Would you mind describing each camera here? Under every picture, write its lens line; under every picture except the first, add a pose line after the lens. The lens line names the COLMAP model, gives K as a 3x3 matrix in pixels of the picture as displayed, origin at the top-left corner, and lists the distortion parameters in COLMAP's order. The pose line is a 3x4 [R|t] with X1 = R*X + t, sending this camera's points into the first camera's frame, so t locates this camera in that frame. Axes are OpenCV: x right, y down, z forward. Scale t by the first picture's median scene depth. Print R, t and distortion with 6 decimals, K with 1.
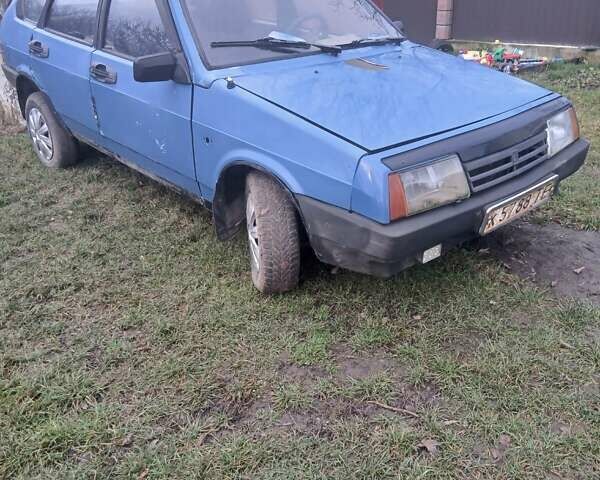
lens RADIAL K [[677.0, 0, 300.0], [0, 677.0, 240.0], [0, 0, 1]] dist [0.008307, -0.002359]
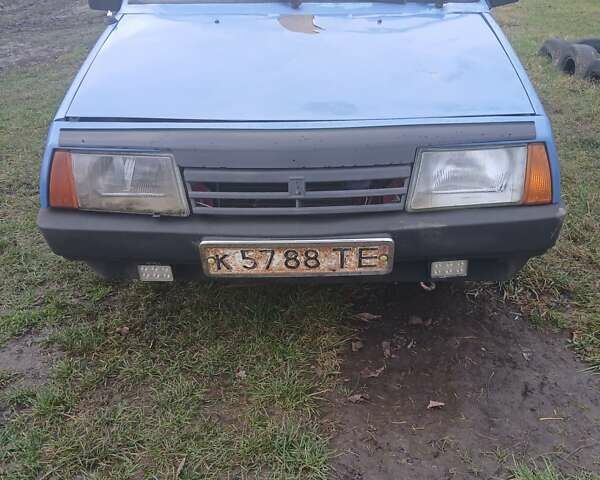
lens RADIAL K [[677.0, 0, 300.0], [0, 677.0, 240.0], [0, 0, 1]] dist [0.008307, -0.002359]
pose [[0.695955, 0.338840, -0.633114, 0.778523], [-0.288830, 0.939295, 0.185208, -0.203517], [0.657437, 0.053966, 0.751575, 0.527181]]
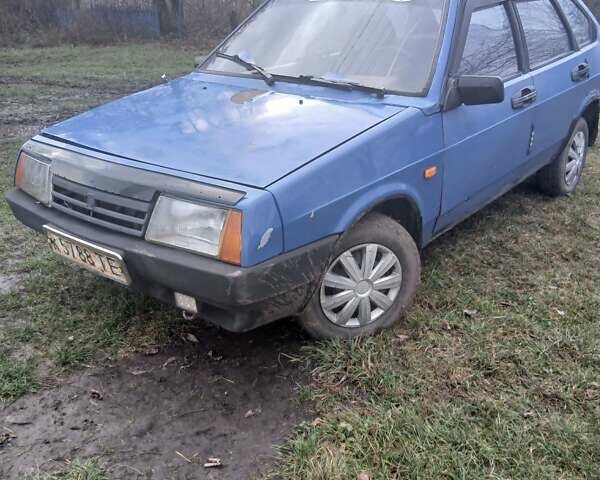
lens RADIAL K [[677.0, 0, 300.0], [0, 677.0, 240.0], [0, 0, 1]] dist [0.008307, -0.002359]
pose [[0.102213, 0.354543, -0.929436, 1.224138], [-0.427257, 0.859406, 0.280843, -0.458678], [0.898334, 0.368402, 0.239323, 1.086840]]
